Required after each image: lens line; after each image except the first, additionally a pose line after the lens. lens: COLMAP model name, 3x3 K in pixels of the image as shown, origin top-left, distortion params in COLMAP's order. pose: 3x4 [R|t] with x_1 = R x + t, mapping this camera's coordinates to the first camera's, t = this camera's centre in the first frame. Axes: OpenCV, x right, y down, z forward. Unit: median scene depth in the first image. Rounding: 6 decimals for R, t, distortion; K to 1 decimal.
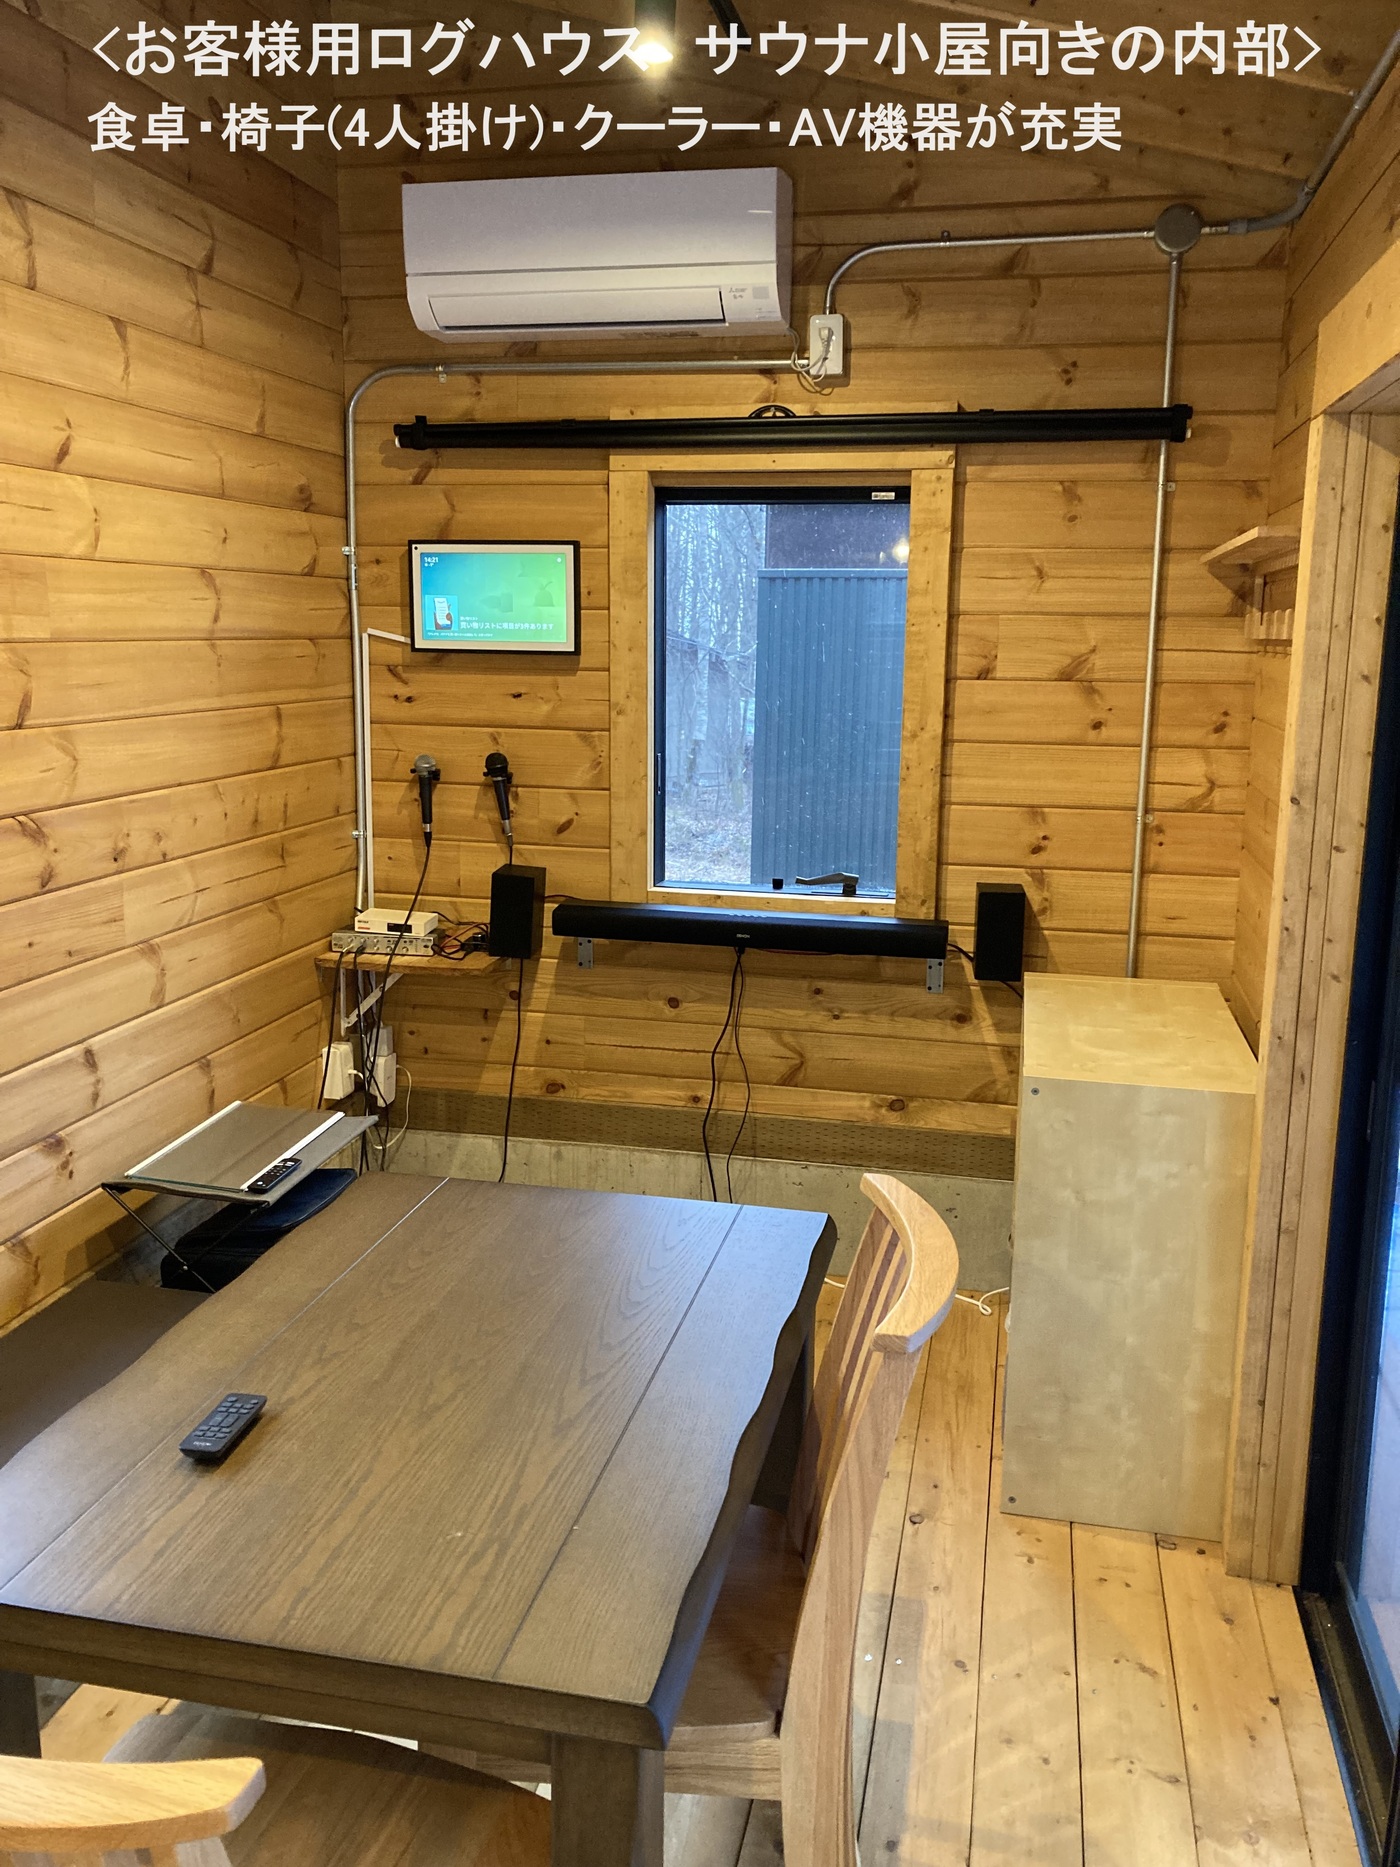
lens RADIAL K [[1515.2, 0, 703.4], [0, 1515.2, 929.0], [0, 0, 1]] dist [0.018001, -0.019330]
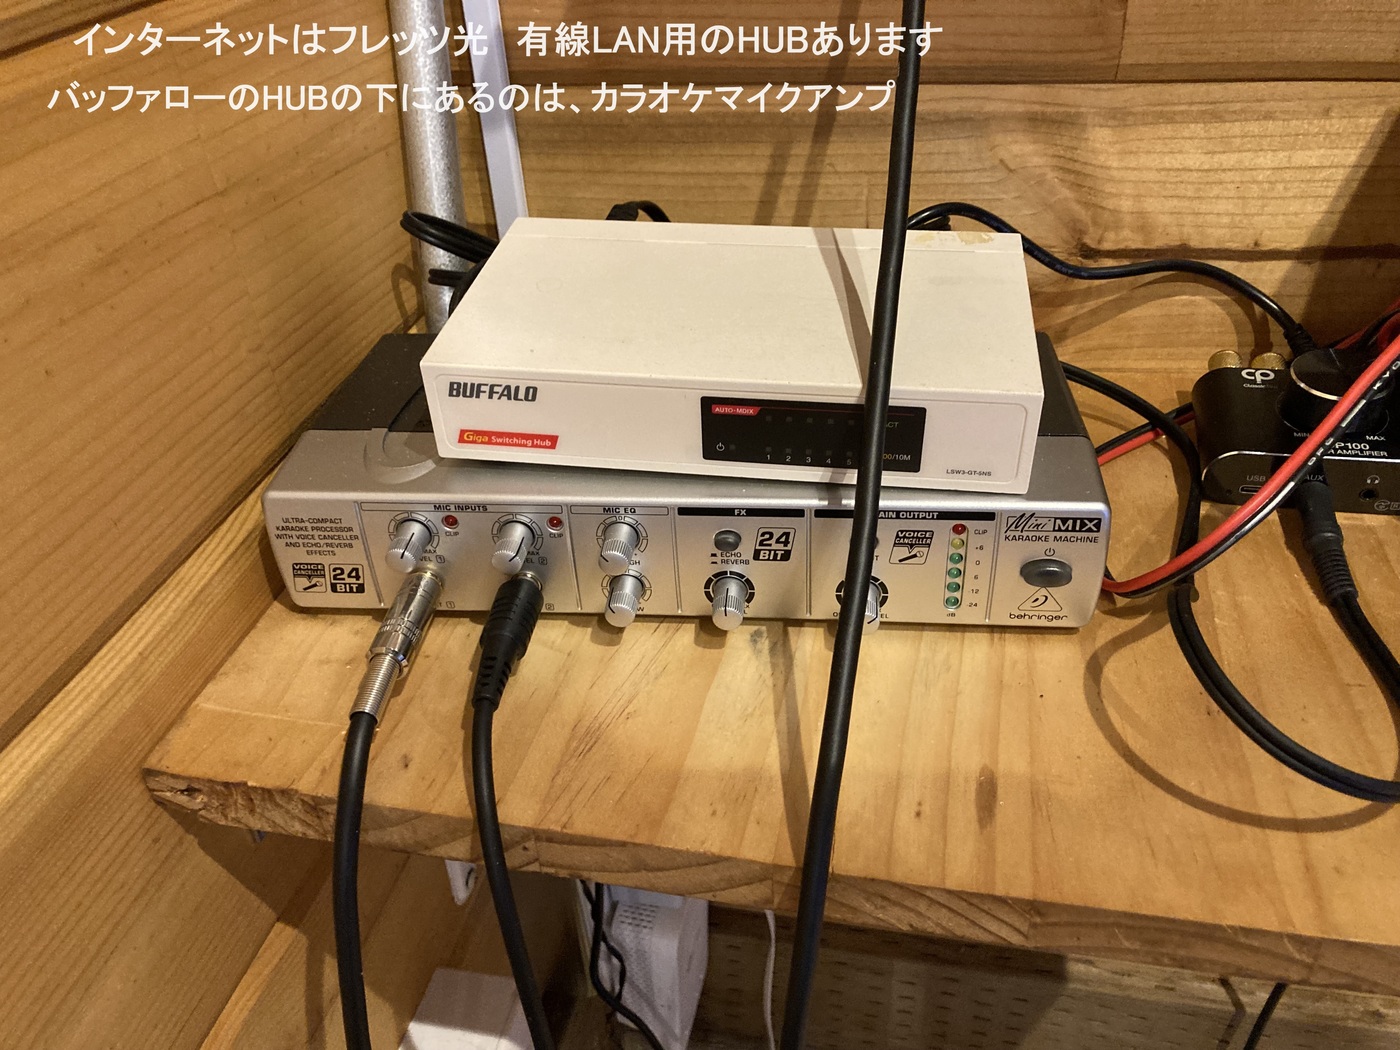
lens RADIAL K [[1136.2, 0, 699.3], [0, 1136.2, 526.3], [0, 0, 1]] dist [0.018001, -0.019330]
pose [[0.997484, -0.052364, -0.047792, -0.206891], [0.067114, 0.914668, 0.398596, -0.029397], [0.022842, -0.400801, 0.915881, 0.924145]]
